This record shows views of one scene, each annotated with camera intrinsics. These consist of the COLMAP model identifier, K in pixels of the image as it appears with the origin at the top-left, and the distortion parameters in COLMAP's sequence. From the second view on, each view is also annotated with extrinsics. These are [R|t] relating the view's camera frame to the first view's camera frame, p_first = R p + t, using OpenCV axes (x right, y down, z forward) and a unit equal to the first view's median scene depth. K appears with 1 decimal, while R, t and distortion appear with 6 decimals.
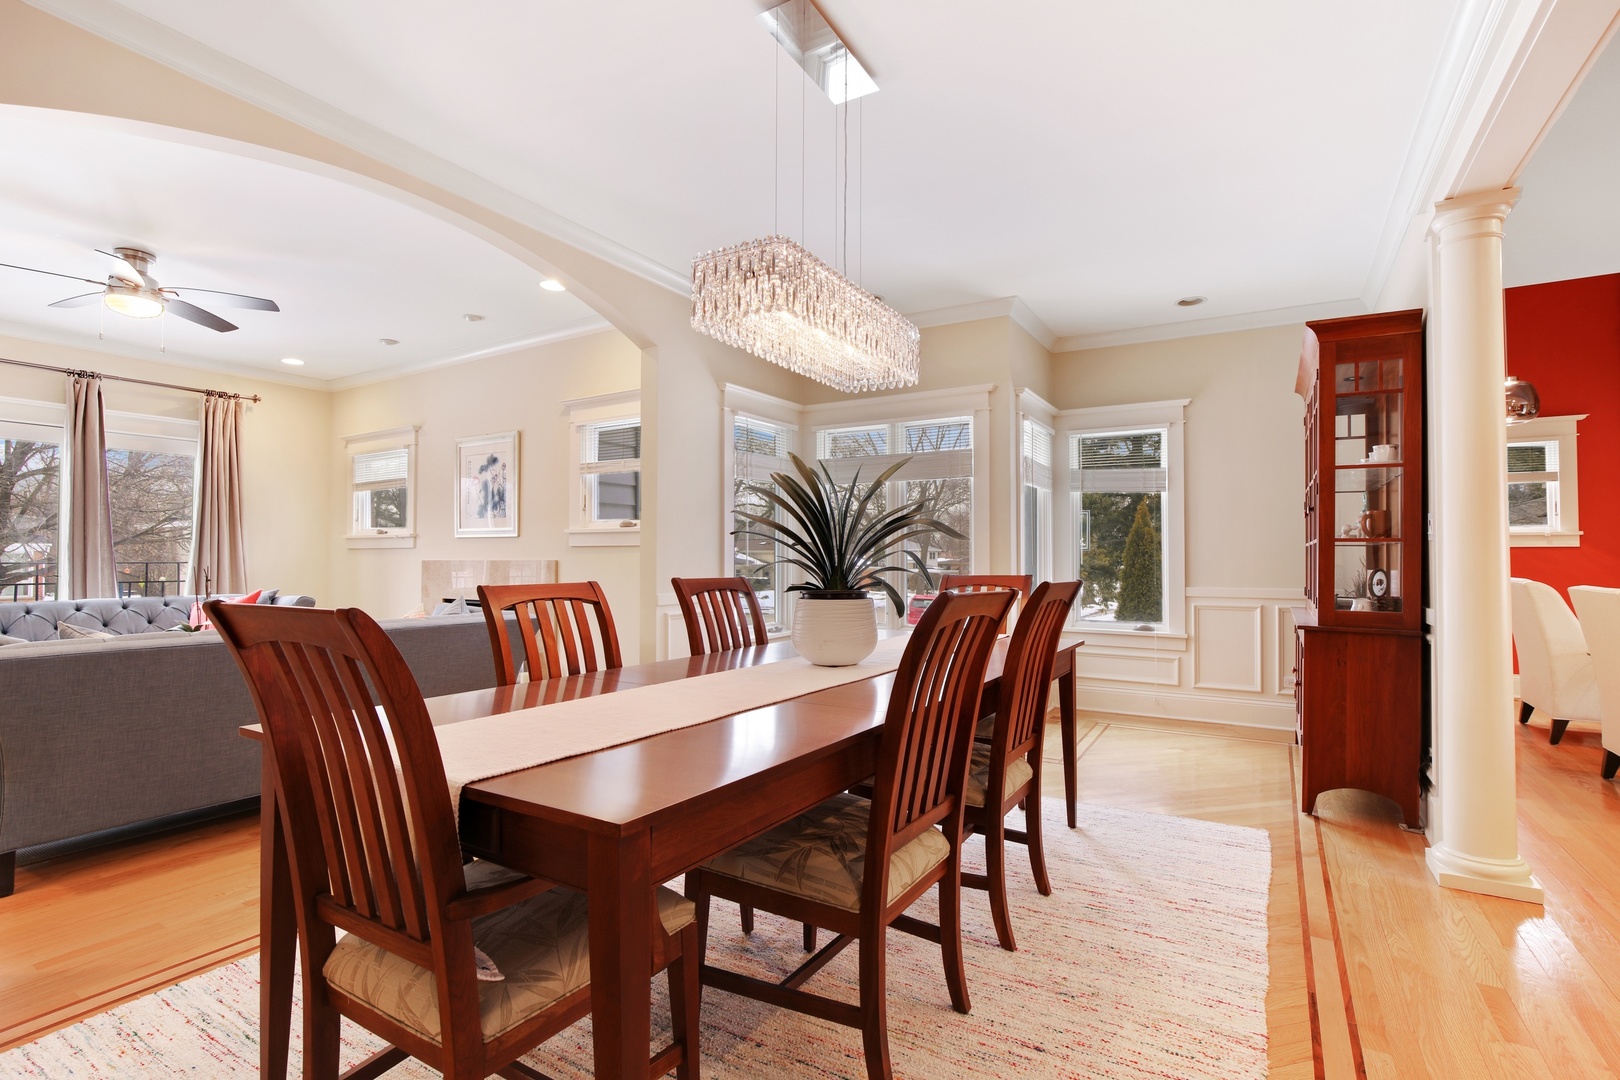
lens RADIAL K [[745.6, 0, 817.3], [0, 745.6, 540.4], [0, 0, 1]] dist [-0.018169, 0.002660]
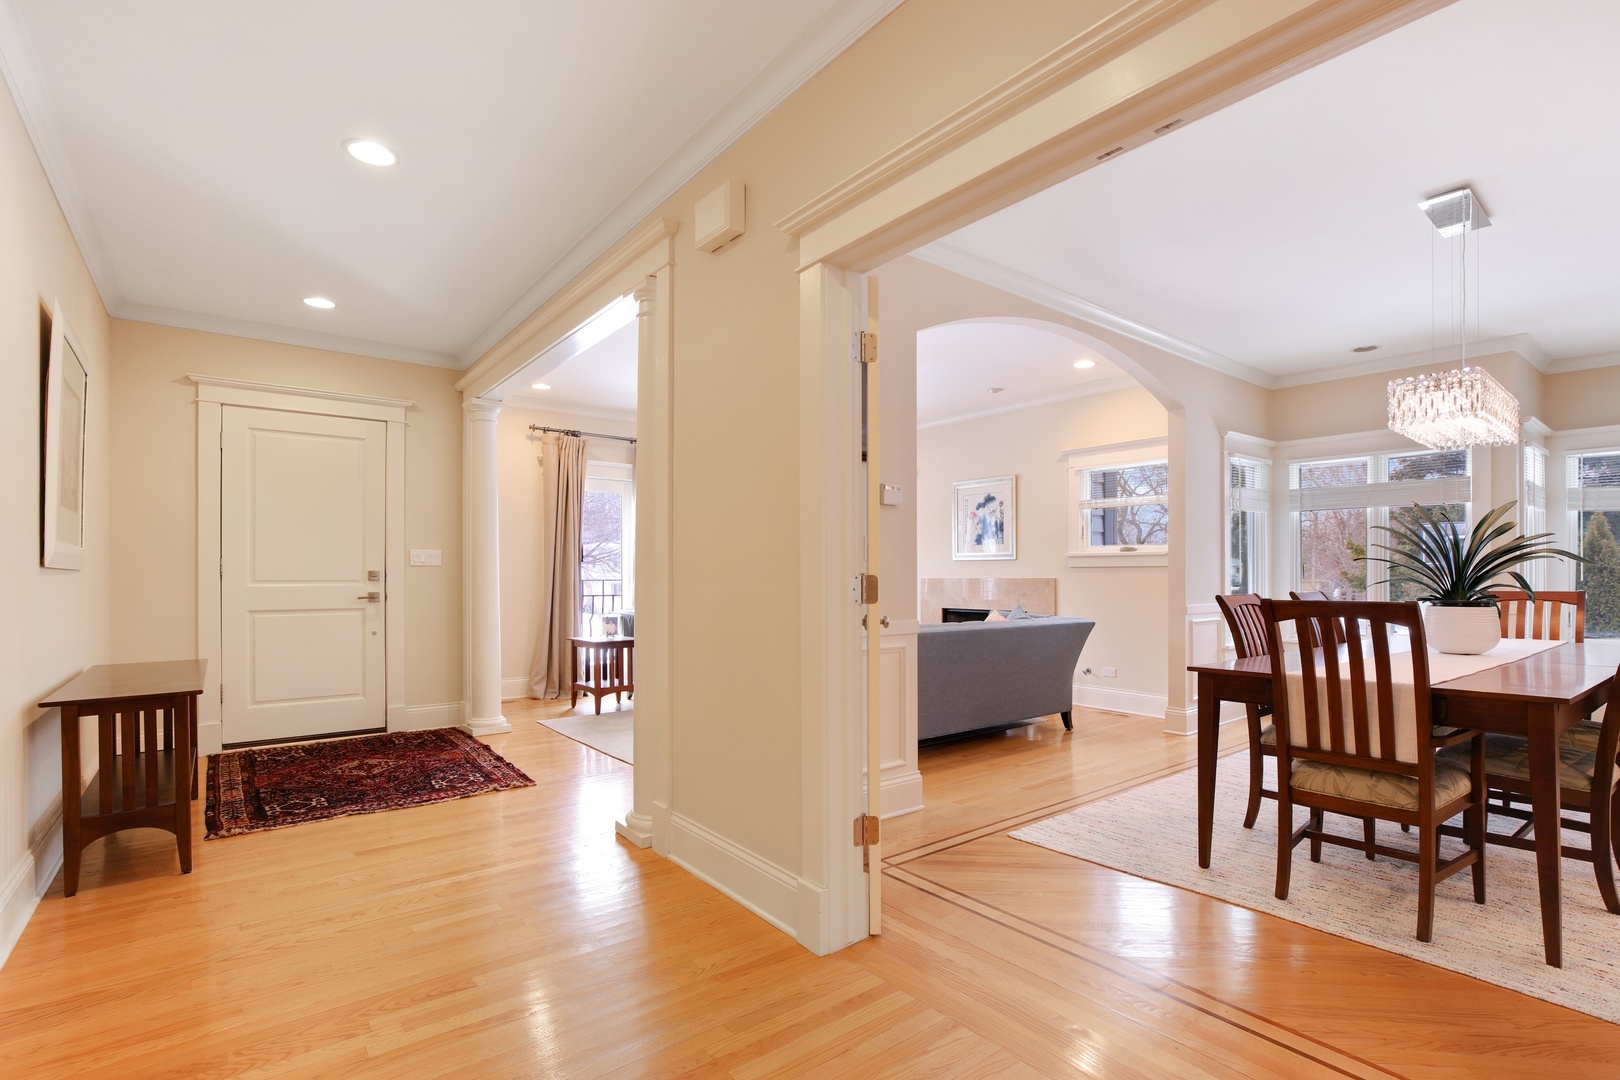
lens RADIAL K [[745.6, 0, 835.9], [0, 745.6, 583.3], [0, 0, 1]] dist [-0.018169, 0.002660]
pose [[0.941890, -0.000238, -0.335921, -0.265159], [0.014437, 0.999104, 0.039773, -0.019134], [0.335611, -0.042311, 0.941050, -0.291571]]
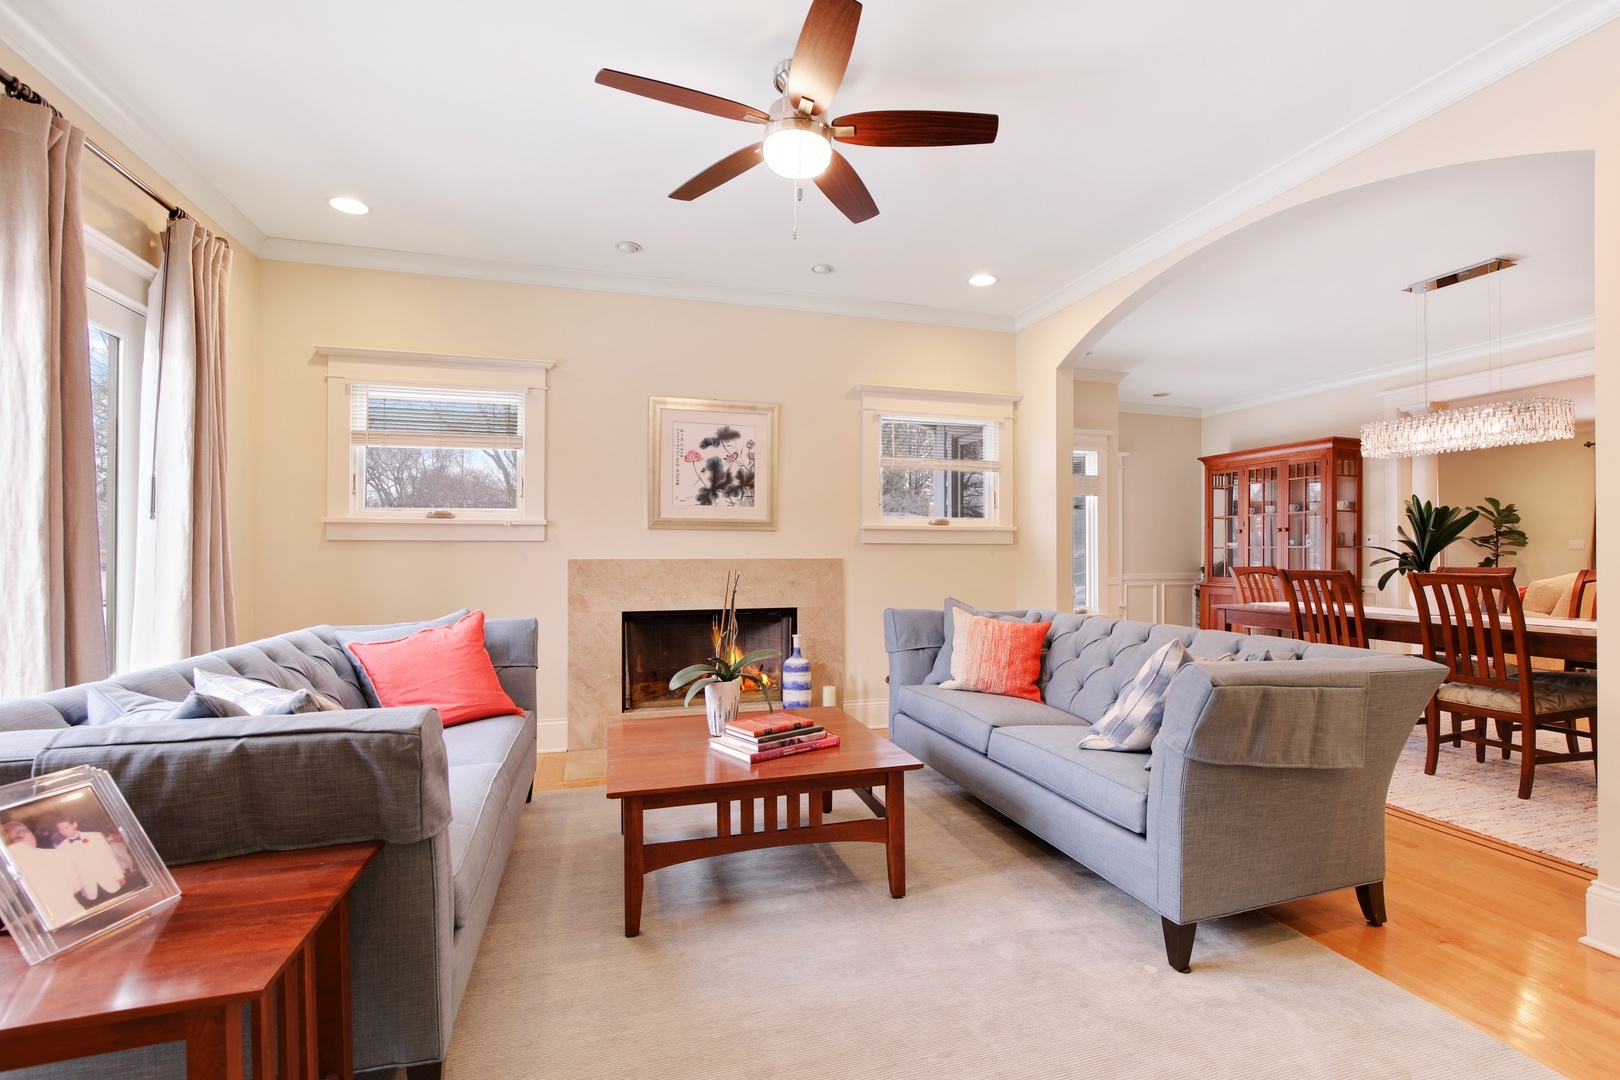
lens RADIAL K [[745.6, 0, 819.9], [0, 745.6, 547.6], [0, 0, 1]] dist [-0.018169, 0.002660]
pose [[0.665945, 0.005010, 0.745984, -0.993639], [-0.021802, 0.999681, 0.012749, 0.001935], [-0.745683, -0.024754, 0.665841, 0.399482]]
